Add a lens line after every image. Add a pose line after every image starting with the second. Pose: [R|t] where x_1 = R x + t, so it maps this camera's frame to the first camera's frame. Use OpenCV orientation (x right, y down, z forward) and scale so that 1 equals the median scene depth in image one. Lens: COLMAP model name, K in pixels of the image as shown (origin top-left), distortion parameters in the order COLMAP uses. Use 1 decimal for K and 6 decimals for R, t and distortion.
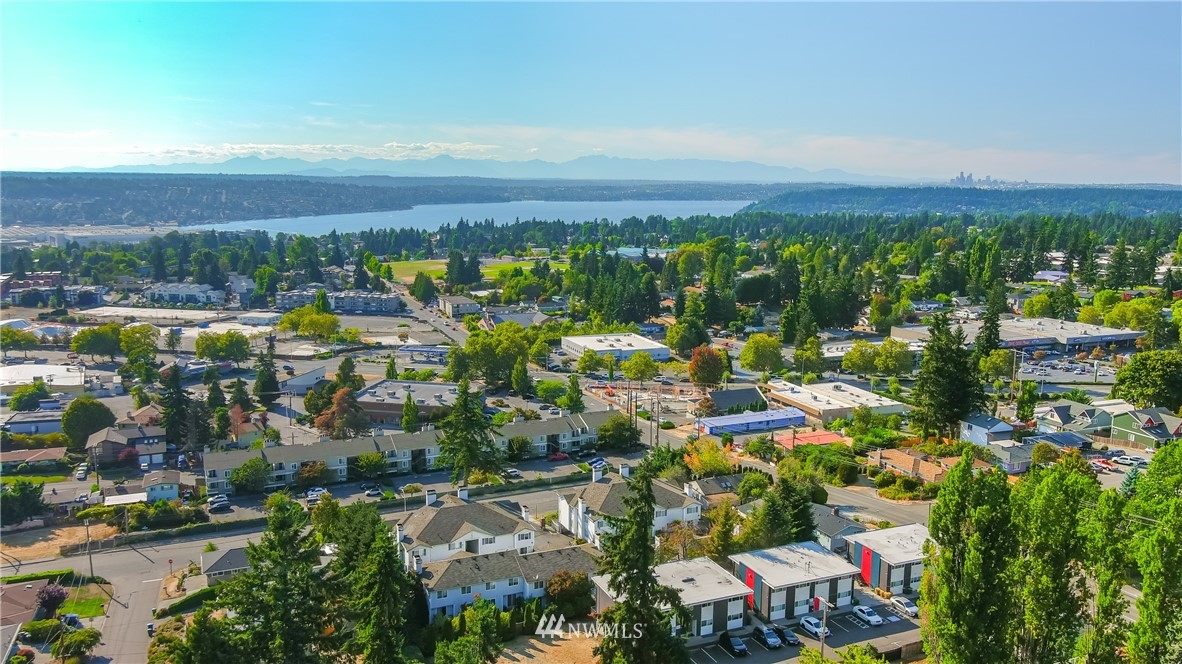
lens RADIAL K [[929.5, 0, 591.5], [0, 929.5, 331.3], [0, 0, 1]] dist [0.042513, -0.036724]
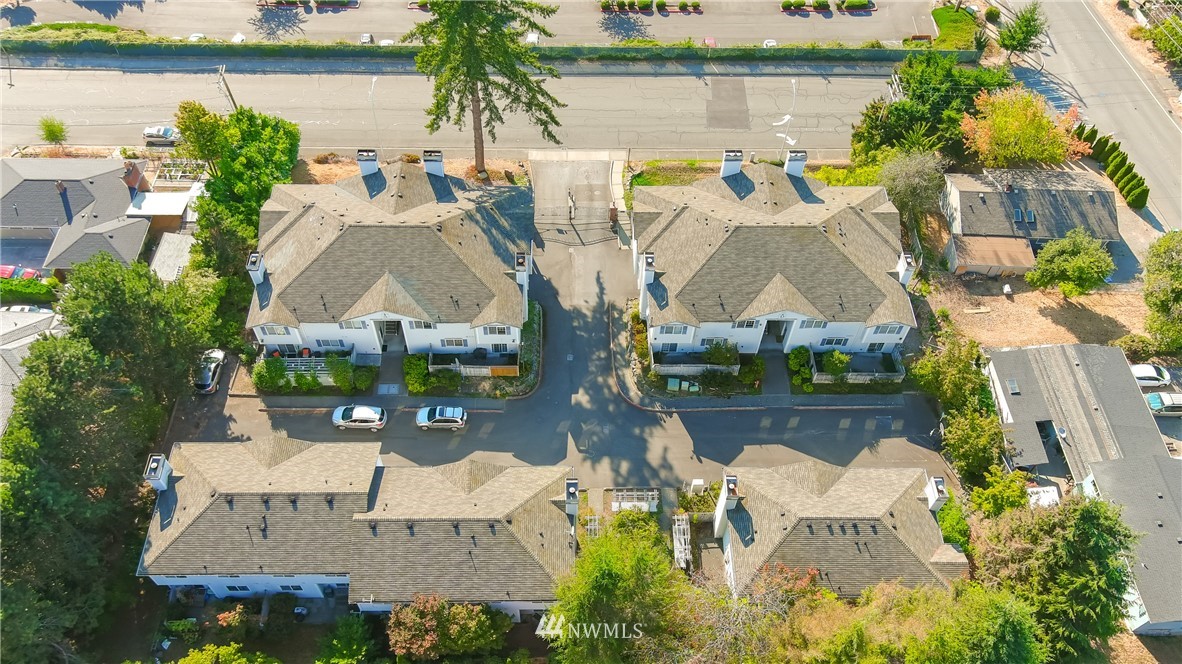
lens RADIAL K [[929.5, 0, 588.5], [0, 929.5, 333.6], [0, 0, 1]] dist [0.042513, -0.036724]
pose [[0.923113, 0.316041, -0.219046, 0.078781], [-0.077248, 0.710448, 0.699498, -0.121471], [0.376690, -0.628794, 0.680237, 0.686581]]
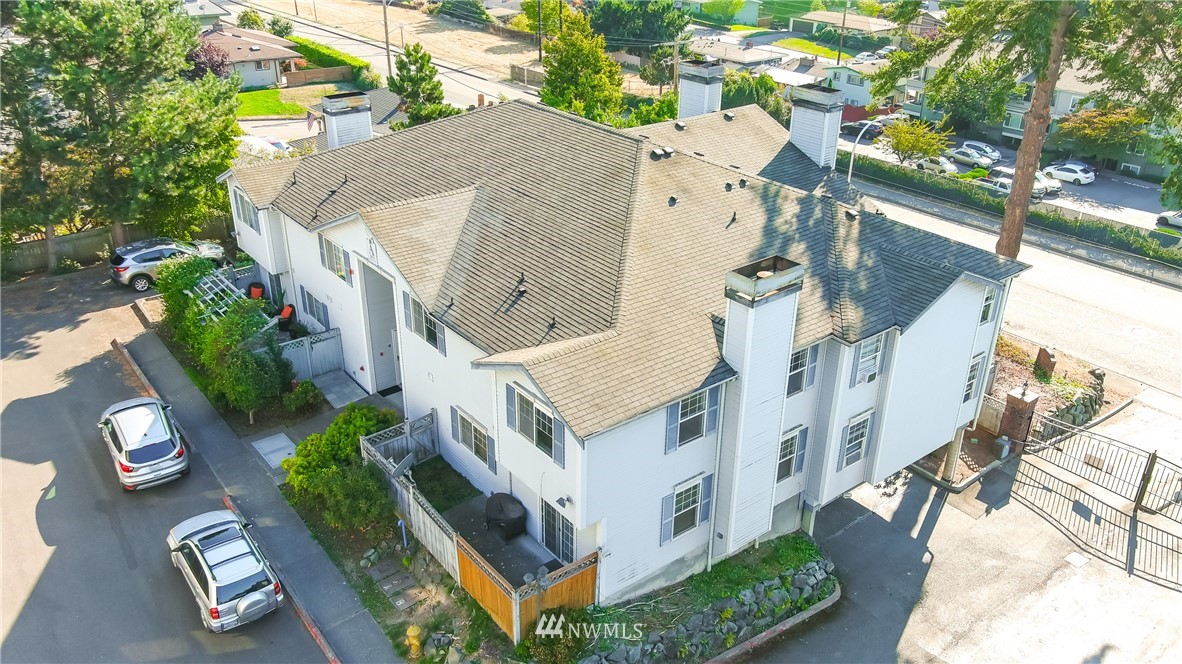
lens RADIAL K [[929.5, 0, 594.1], [0, 929.5, 326.2], [0, 0, 1]] dist [0.042513, -0.036724]
pose [[0.246895, 0.412712, -0.876762, 0.040273], [-0.169010, 0.909244, 0.380409, 0.156114], [0.954190, 0.054260, 0.294240, 0.968425]]
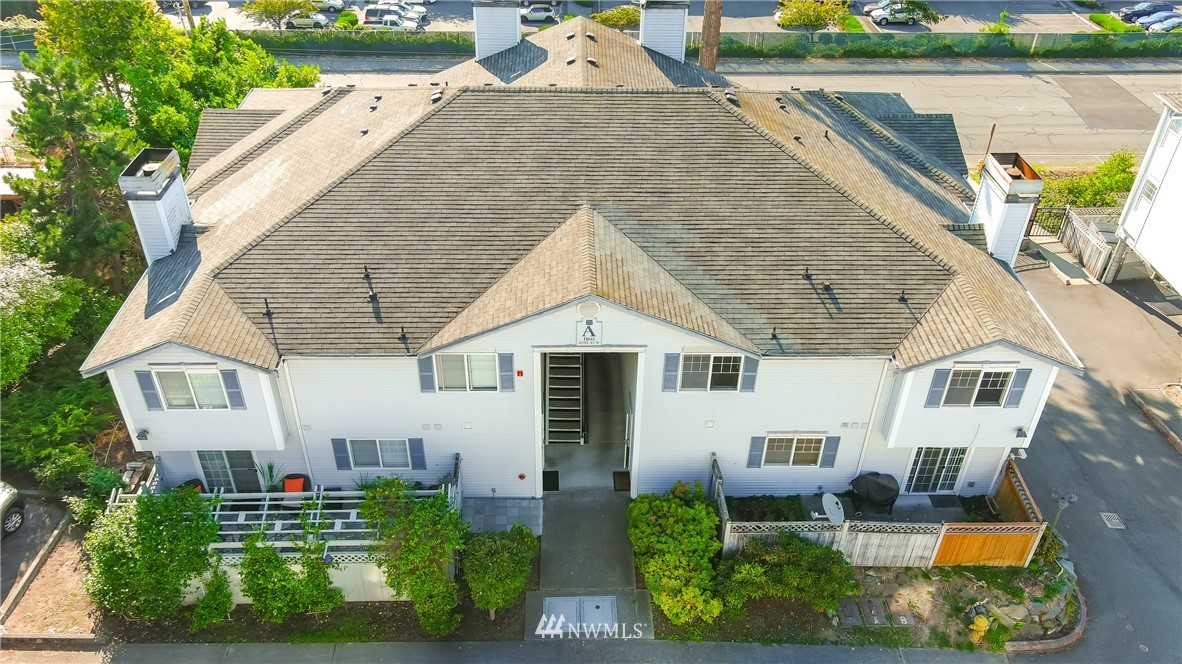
lens RADIAL K [[929.5, 0, 589.7], [0, 929.5, 329.9], [0, 0, 1]] dist [0.042513, -0.036724]
pose [[0.925003, 0.225171, -0.306050, -0.084535], [-0.069005, 0.891643, 0.447449, 0.155269], [0.373640, -0.392773, 0.840311, 0.866352]]
